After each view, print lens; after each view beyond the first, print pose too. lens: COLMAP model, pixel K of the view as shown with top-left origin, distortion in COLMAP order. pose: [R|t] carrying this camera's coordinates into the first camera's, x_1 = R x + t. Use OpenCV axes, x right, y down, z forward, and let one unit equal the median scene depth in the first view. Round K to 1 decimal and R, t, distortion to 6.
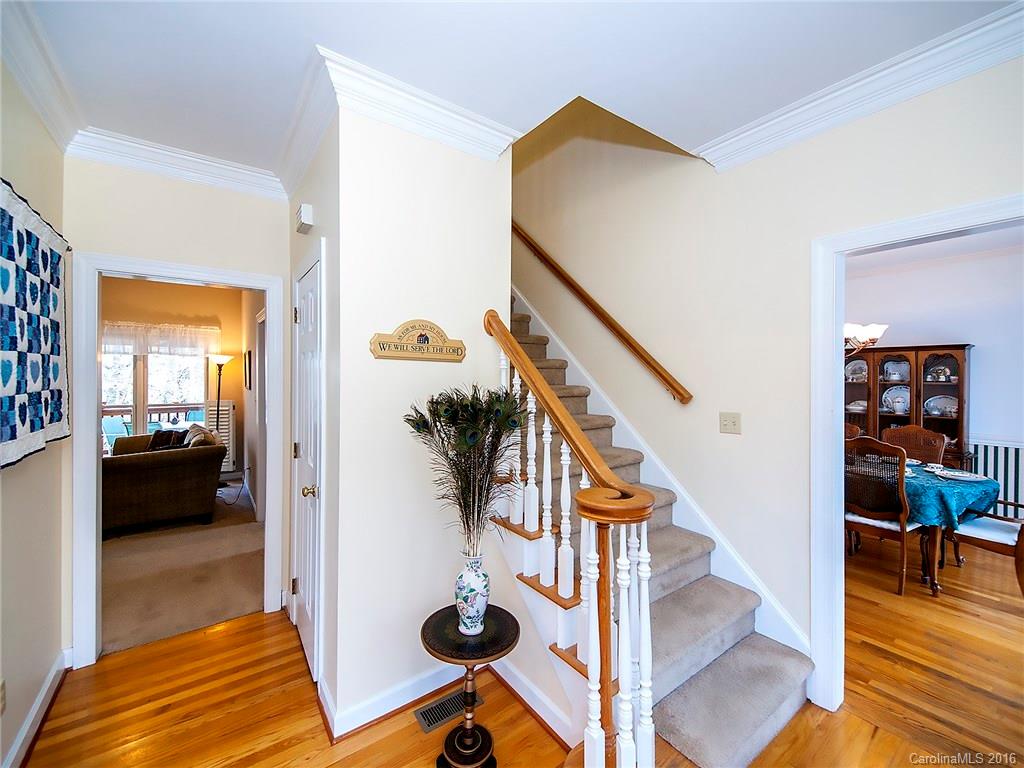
lens RADIAL K [[423.9, 0, 509.9], [0, 423.9, 377.3], [0, 0, 1]] dist [0.000231, -0.000278]
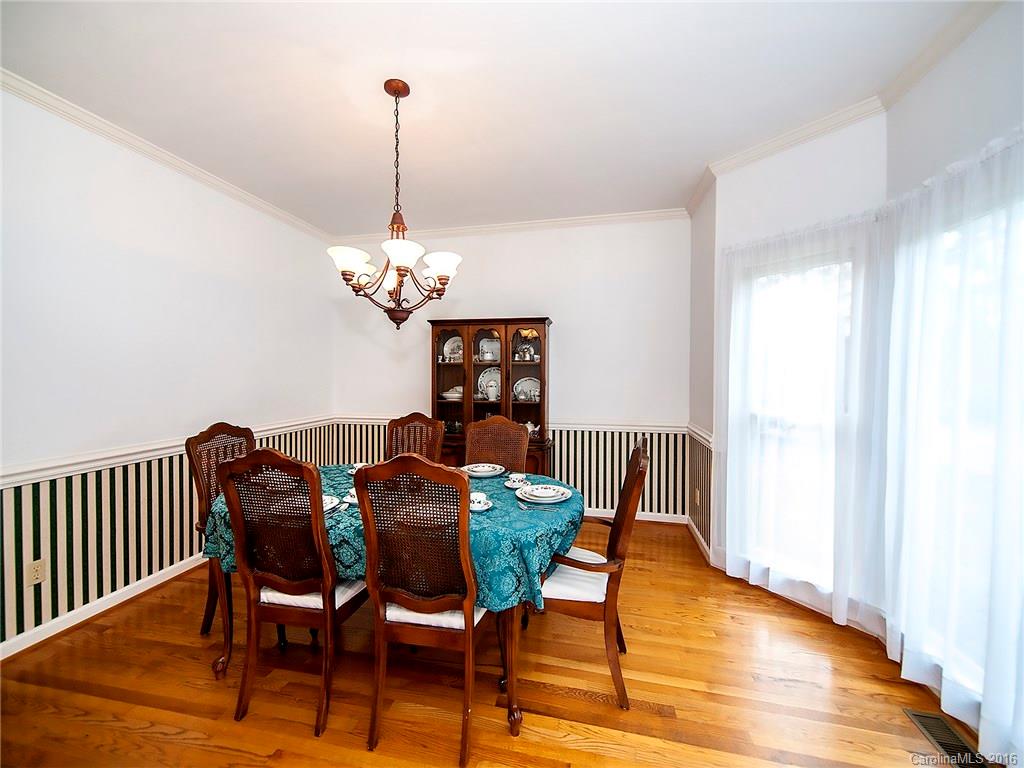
lens RADIAL K [[423.9, 0, 509.9], [0, 423.9, 377.3], [0, 0, 1]] dist [0.000231, -0.000278]
pose [[0.736924, -0.014216, 0.675826, 0.404182], [0.003737, 0.999849, 0.016957, 0.028136], [-0.675965, -0.009970, 0.736866, 0.382491]]
